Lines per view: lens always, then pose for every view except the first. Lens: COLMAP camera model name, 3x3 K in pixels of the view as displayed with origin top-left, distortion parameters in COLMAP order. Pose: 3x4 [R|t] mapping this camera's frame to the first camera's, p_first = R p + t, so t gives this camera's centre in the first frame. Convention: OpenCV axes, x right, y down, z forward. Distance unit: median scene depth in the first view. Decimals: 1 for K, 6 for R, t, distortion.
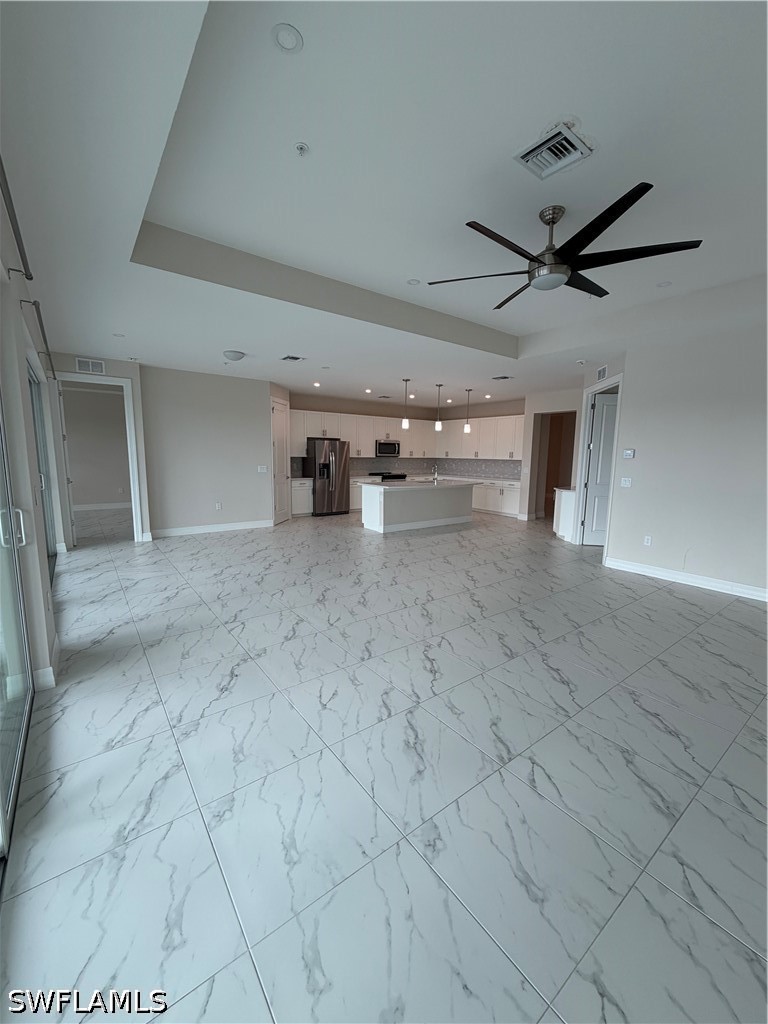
lens RADIAL K [[405.3, 0, 384.0], [0, 405.3, 512.0], [0, 0, 1]] dist [0.000682, 0.000062]
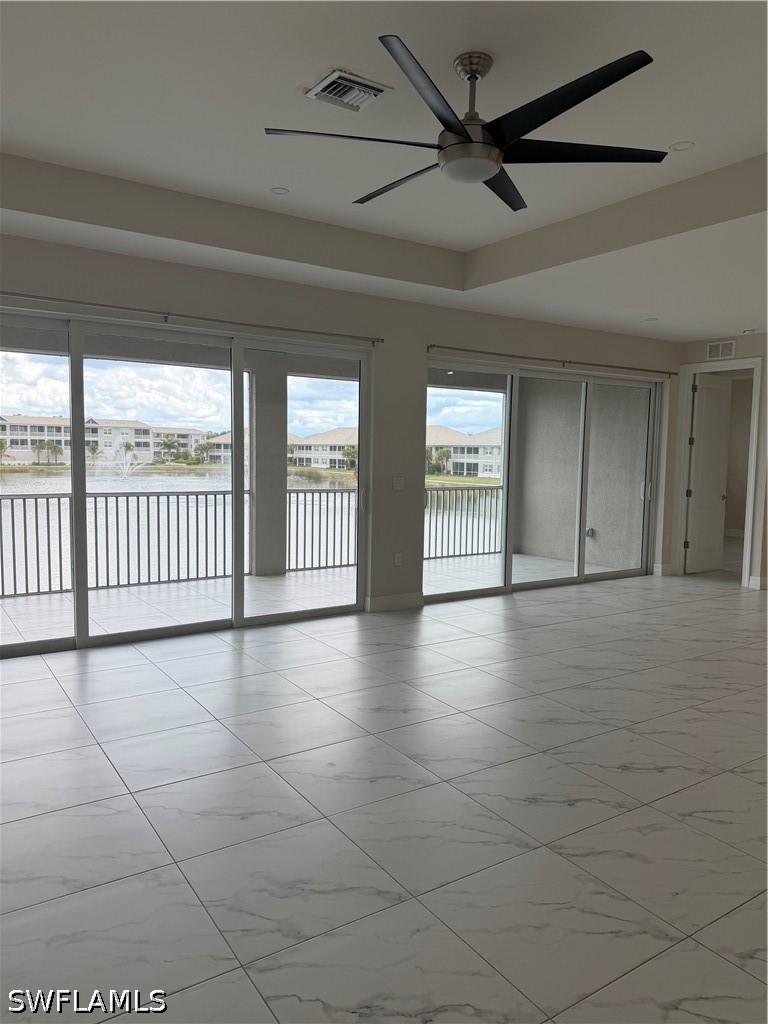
lens RADIAL K [[716.8, 0, 379.9], [0, 716.8, 514.8], [0, 0, 1]] dist [0.006787, -0.017430]
pose [[-0.068789, 0.076442, -0.994698, 0.983865], [-0.162638, 0.982862, 0.086780, -0.079703], [0.984285, 0.167745, -0.055177, 0.648028]]
